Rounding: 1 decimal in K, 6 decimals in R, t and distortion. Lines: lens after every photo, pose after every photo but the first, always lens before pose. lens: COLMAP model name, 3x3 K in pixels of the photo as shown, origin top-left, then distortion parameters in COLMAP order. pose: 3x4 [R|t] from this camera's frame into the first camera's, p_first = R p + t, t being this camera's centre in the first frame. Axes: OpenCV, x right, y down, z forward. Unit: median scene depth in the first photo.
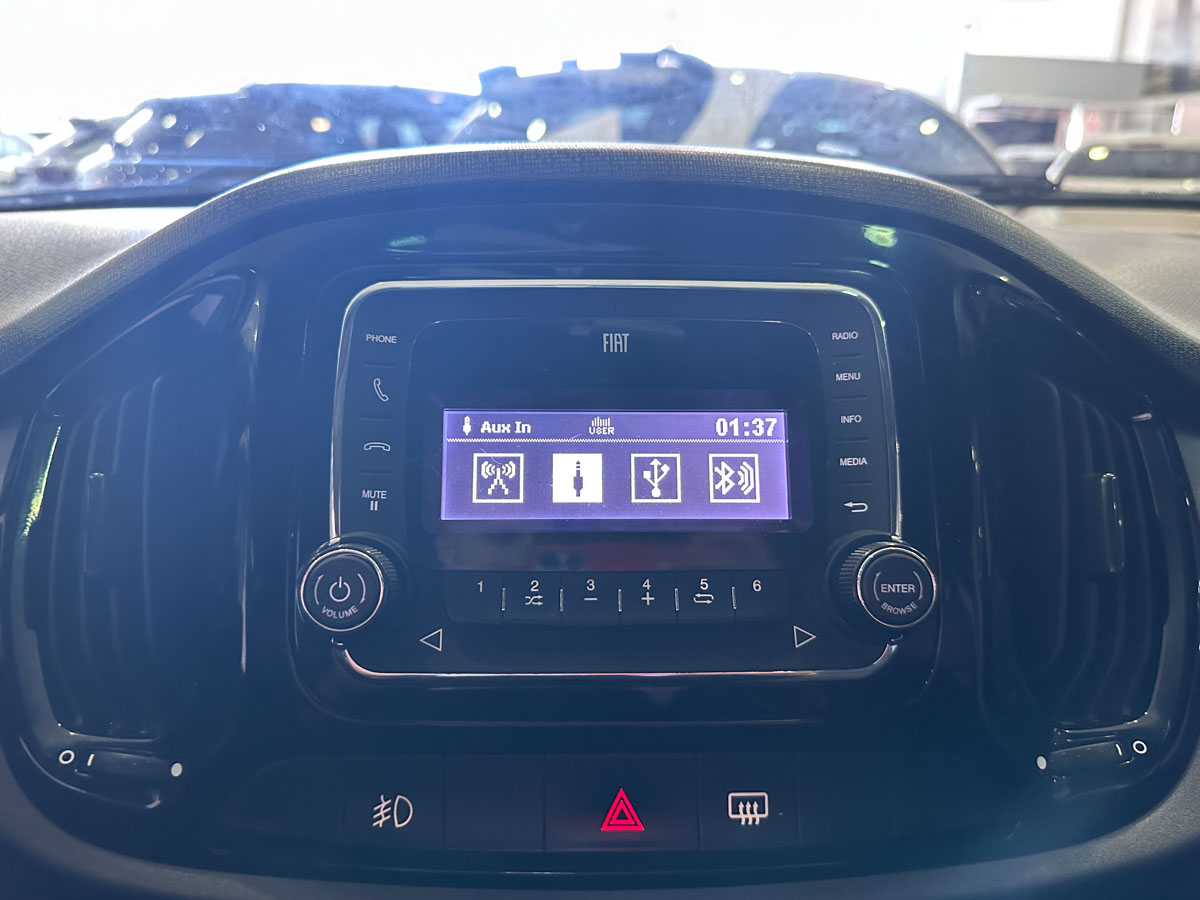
lens RADIAL K [[859.4, 0, 600.8], [0, 859.4, 447.3], [0, 0, 1]] dist [0.060061, -0.067579]
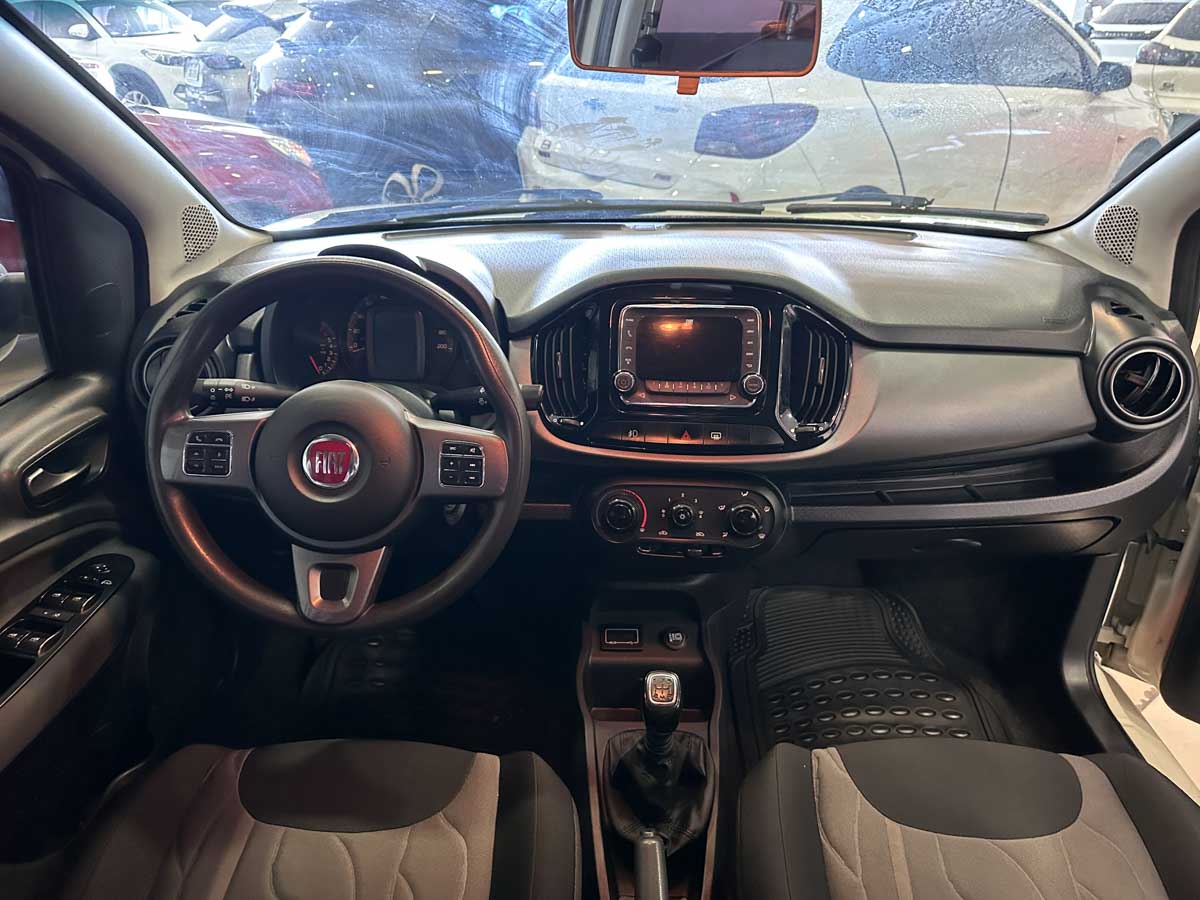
lens RADIAL K [[859.4, 0, 601.3], [0, 859.4, 447.1], [0, 0, 1]] dist [0.060061, -0.067579]
pose [[0.995612, 0.029772, -0.088715, -0.013651], [-0.013655, 0.984112, 0.177024, -0.261802], [0.092576, -0.175036, 0.980200, -3.106233]]
